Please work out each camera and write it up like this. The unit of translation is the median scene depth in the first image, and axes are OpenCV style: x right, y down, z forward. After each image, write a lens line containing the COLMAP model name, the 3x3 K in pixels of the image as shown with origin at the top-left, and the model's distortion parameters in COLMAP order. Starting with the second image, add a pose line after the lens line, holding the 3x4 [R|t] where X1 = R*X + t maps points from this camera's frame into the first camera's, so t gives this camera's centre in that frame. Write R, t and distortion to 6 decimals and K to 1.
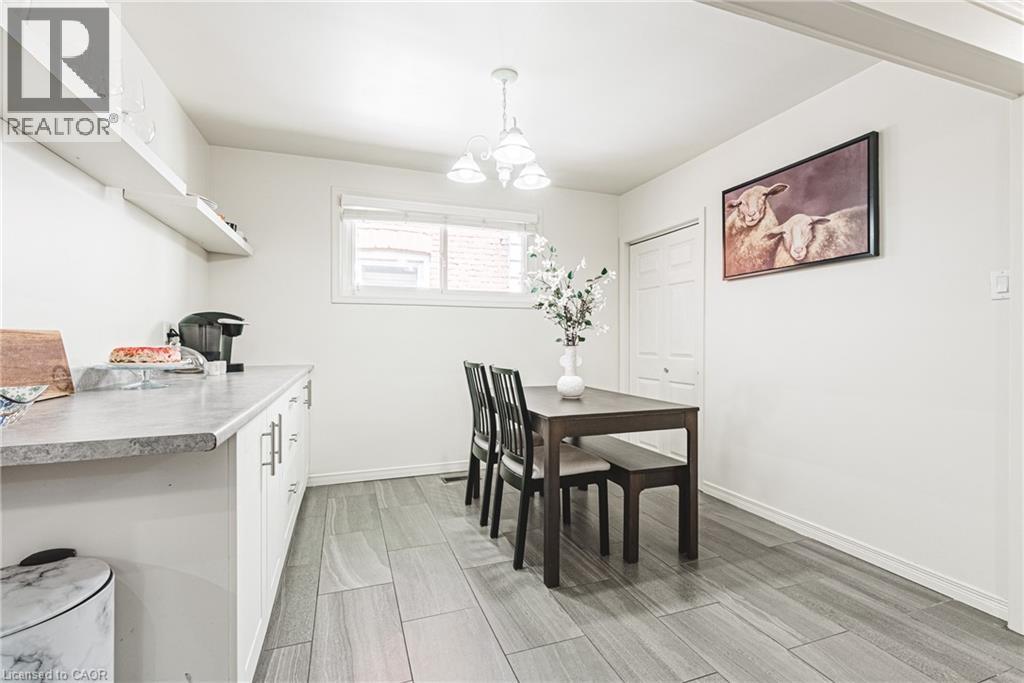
lens RADIAL K [[447.7, 0, 512.0], [0, 447.7, 341.5], [0, 0, 1]] dist [0.000041, 0.000107]
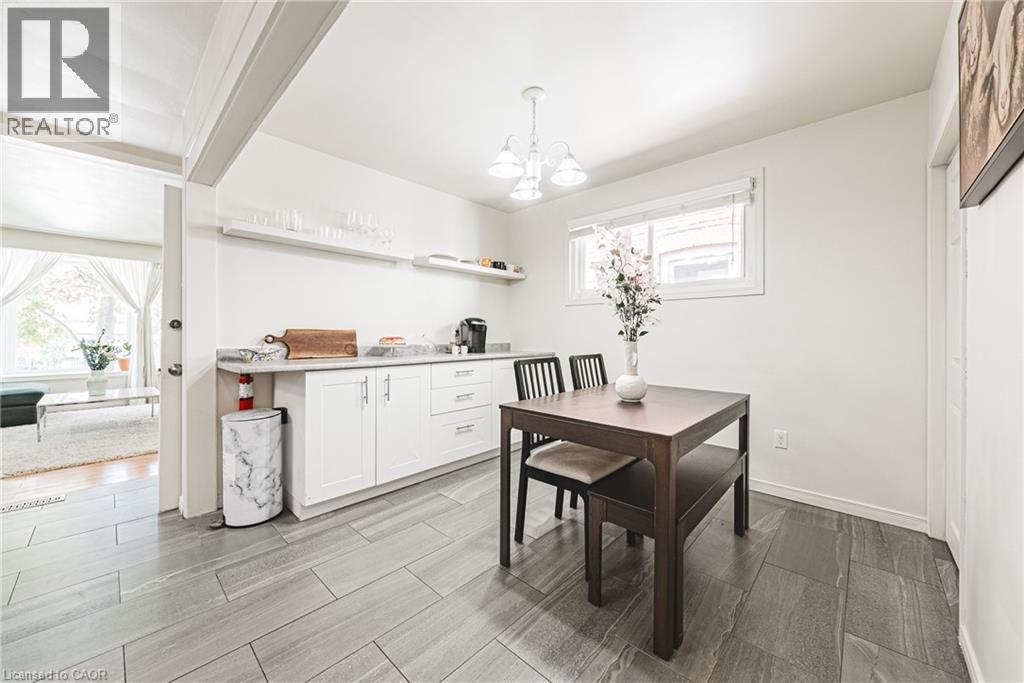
lens RADIAL K [[386.3, 0, 512.3], [0, 386.3, 335.1], [0, 0, 1]] dist [-0.000280, -0.000025]
pose [[0.457849, 0.003243, -0.889024, 0.908695], [-0.005461, 0.999985, 0.000835, -0.001591], [0.889013, 0.004473, 0.457860, 0.585581]]
